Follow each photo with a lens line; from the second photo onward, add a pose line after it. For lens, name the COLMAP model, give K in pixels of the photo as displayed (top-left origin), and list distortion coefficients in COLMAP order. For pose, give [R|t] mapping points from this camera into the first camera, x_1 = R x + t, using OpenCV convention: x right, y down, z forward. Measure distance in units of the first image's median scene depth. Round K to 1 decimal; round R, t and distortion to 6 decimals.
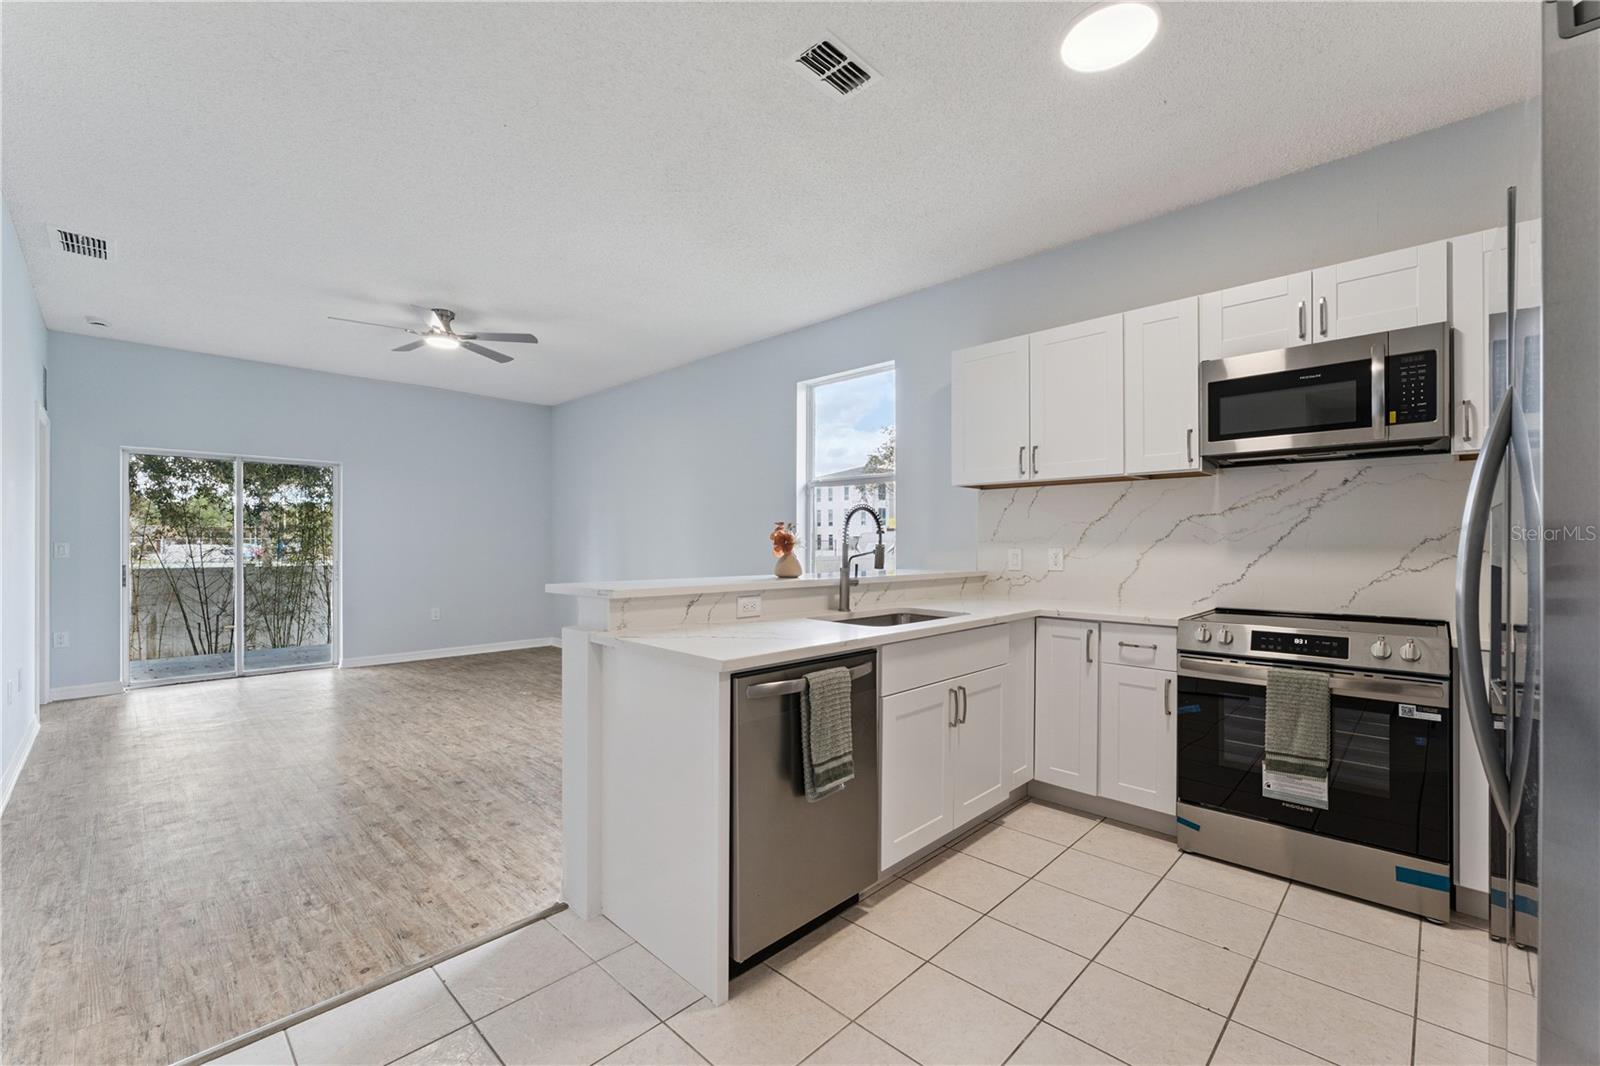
lens RADIAL K [[668.1, 0, 802.1], [0, 668.1, 541.5], [0, 0, 1]] dist [-0.004646, 0.000506]
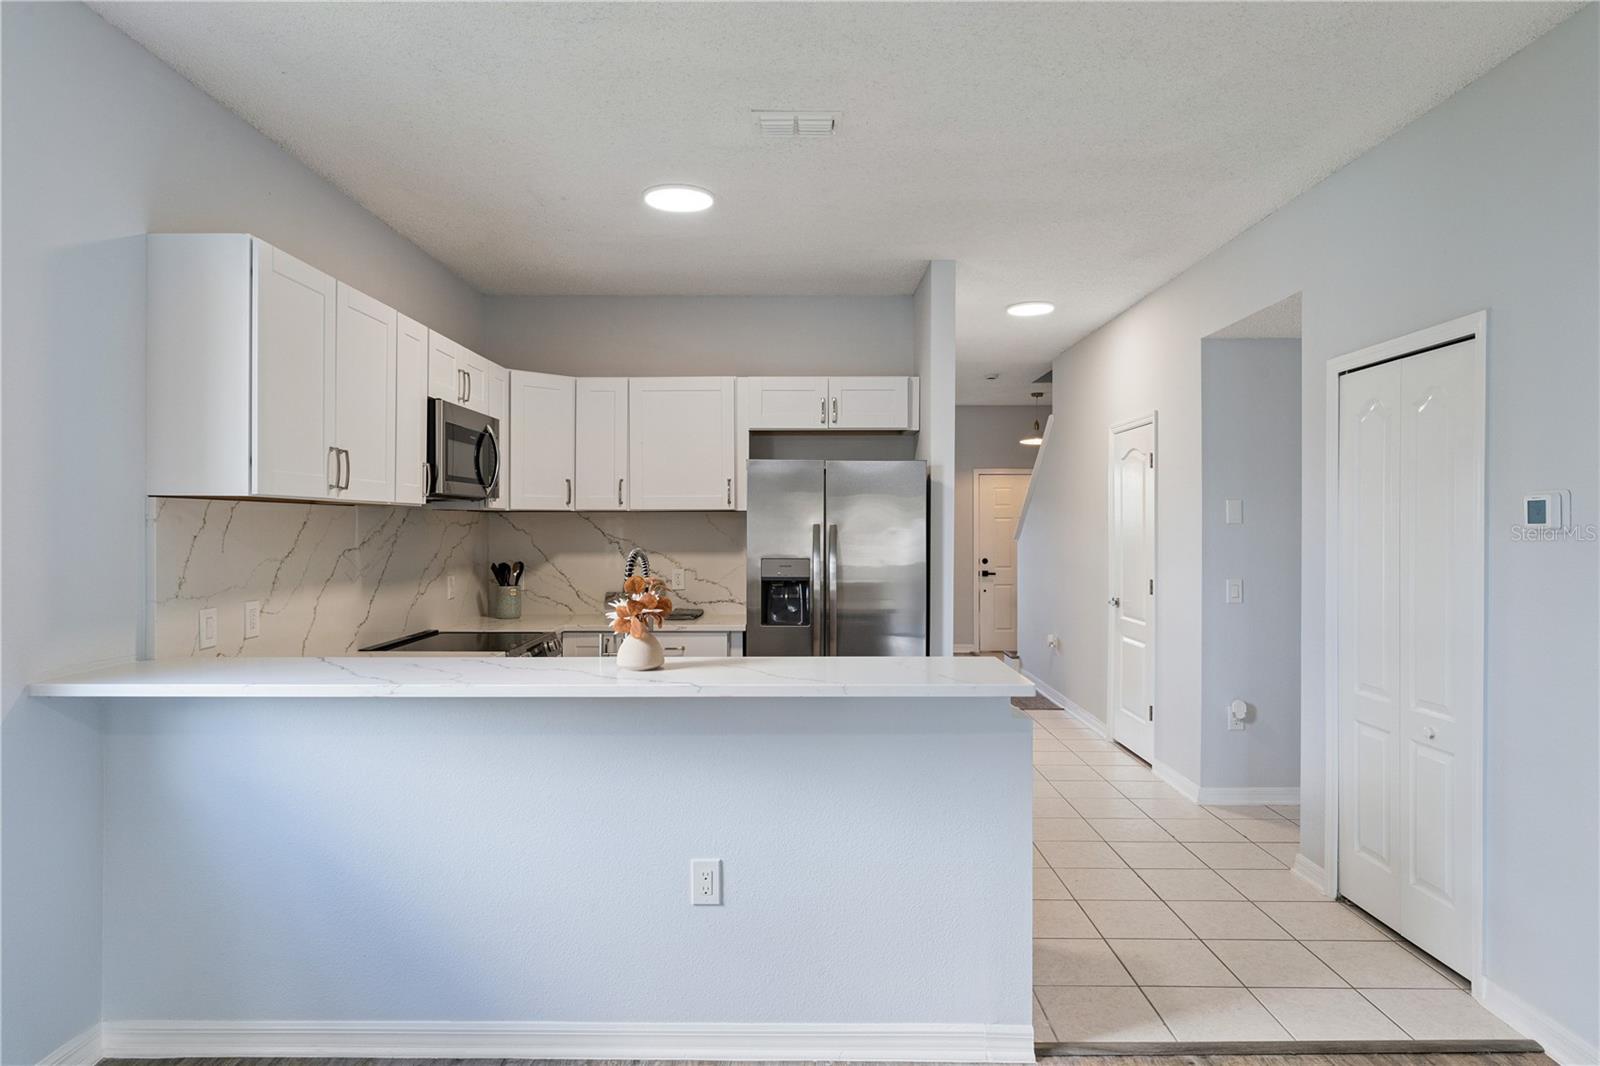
lens RADIAL K [[841.6, 0, 811.2], [0, 841.6, 527.7], [0, 0, 1]] dist [0.000081, -0.000309]
pose [[-0.677065, -0.000742, 0.735923, -0.765351], [-0.006255, 0.999969, -0.004747, -0.080592], [-0.735897, -0.007818, -0.677049, 1.567765]]
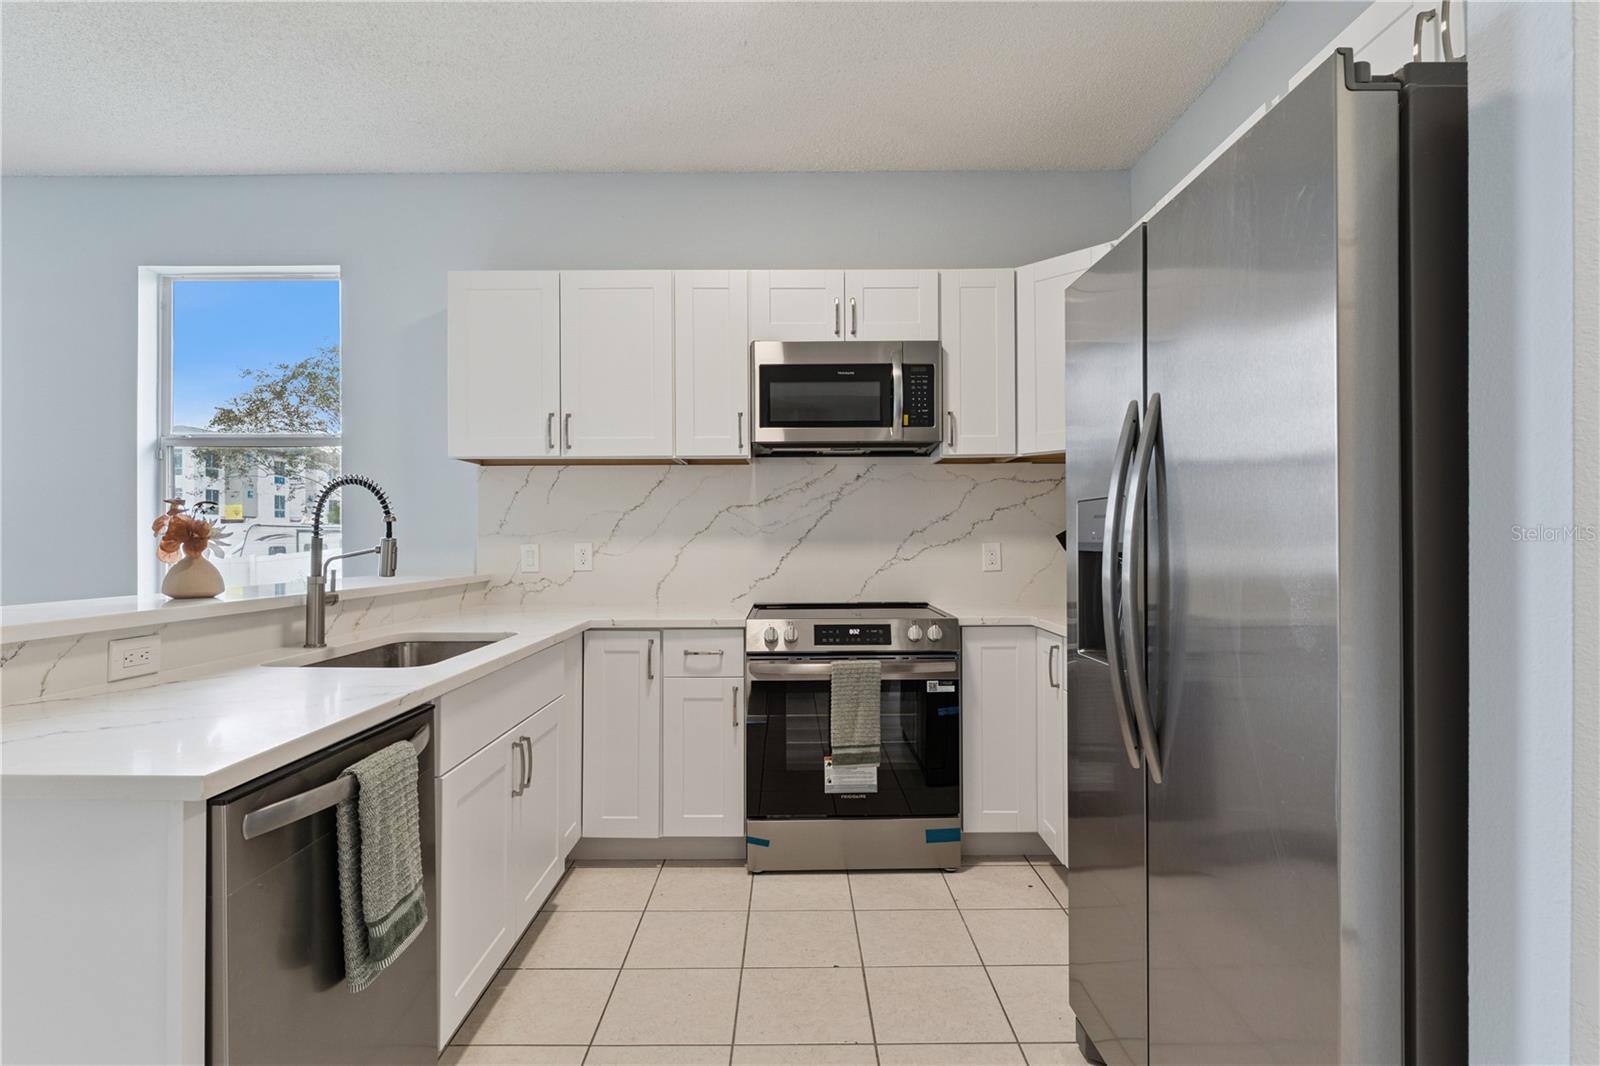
lens RADIAL K [[785.8, 0, 810.1], [0, 785.8, 534.3], [0, 0, 1]] dist [-0.004035, -0.000105]
pose [[0.715930, -0.000972, 0.698171, -0.119548], [0.003813, 0.999990, -0.002519, 0.003935], [-0.698161, 0.004466, 0.715926, 0.170983]]
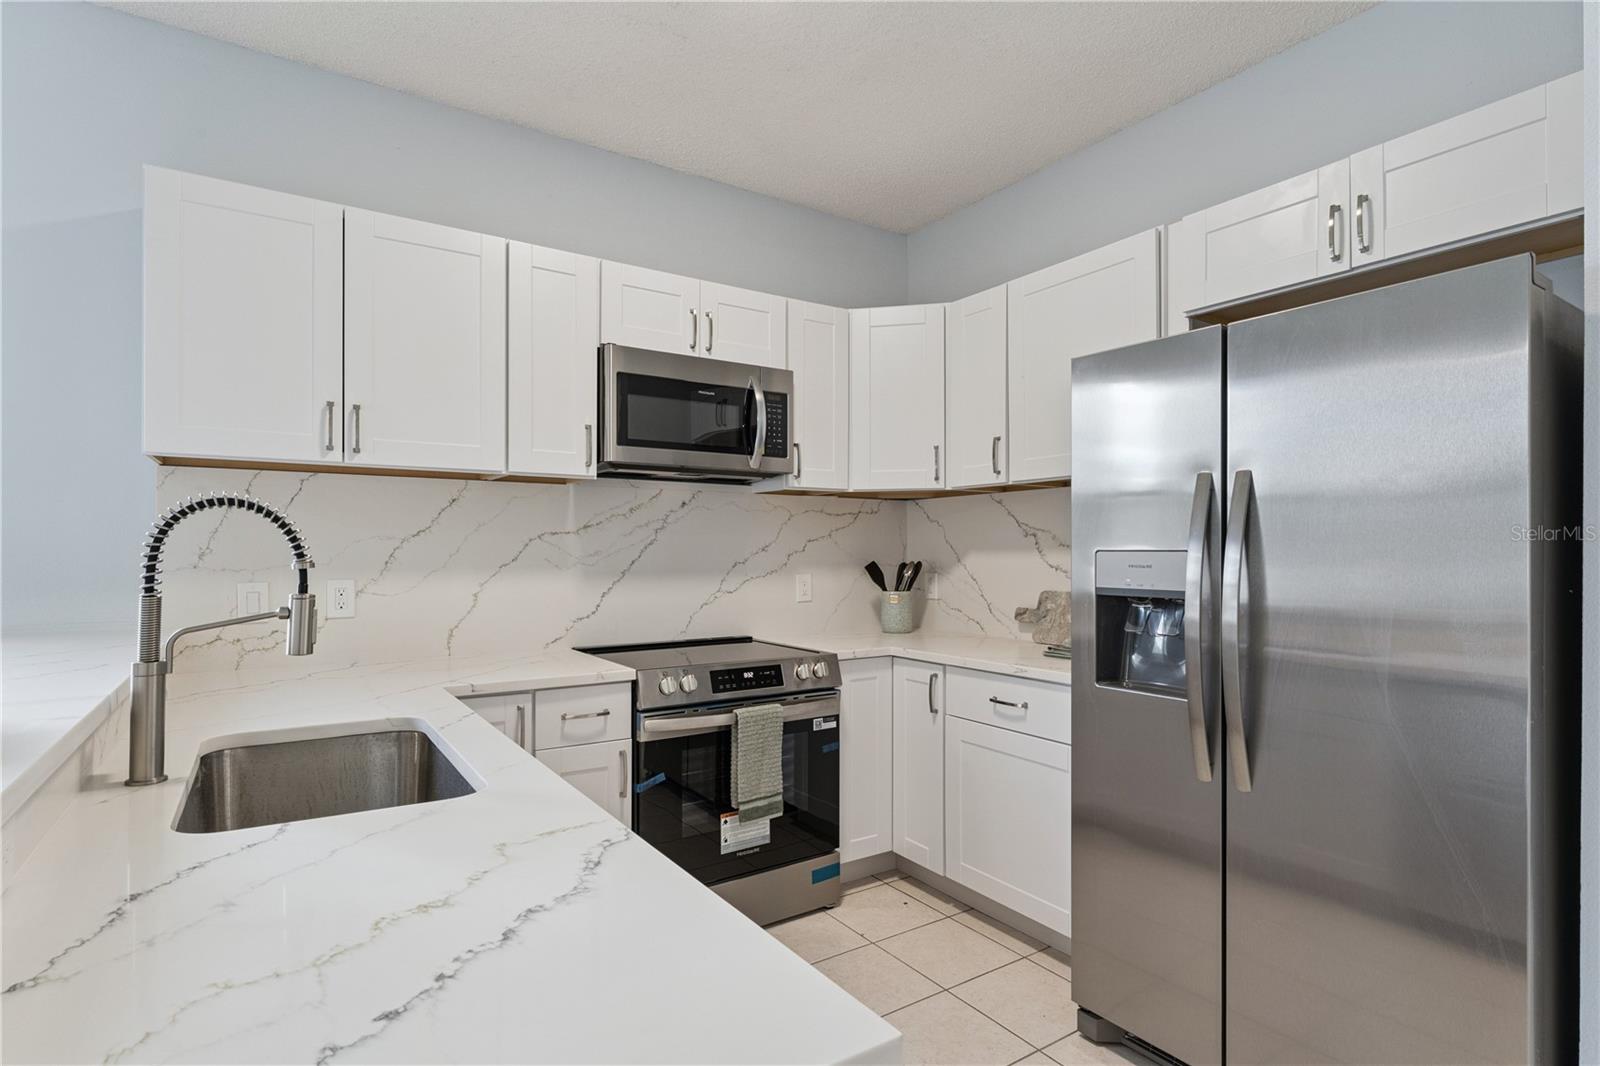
lens RADIAL K [[785.8, 0, 838.7], [0, 785.8, 552.2], [0, 0, 1]] dist [-0.004035, -0.000105]
pose [[0.220136, -0.000521, 0.975469, -0.276620], [-0.003774, 0.999992, 0.001385, -0.023577], [-0.975462, -0.003986, 0.220132, 0.563516]]
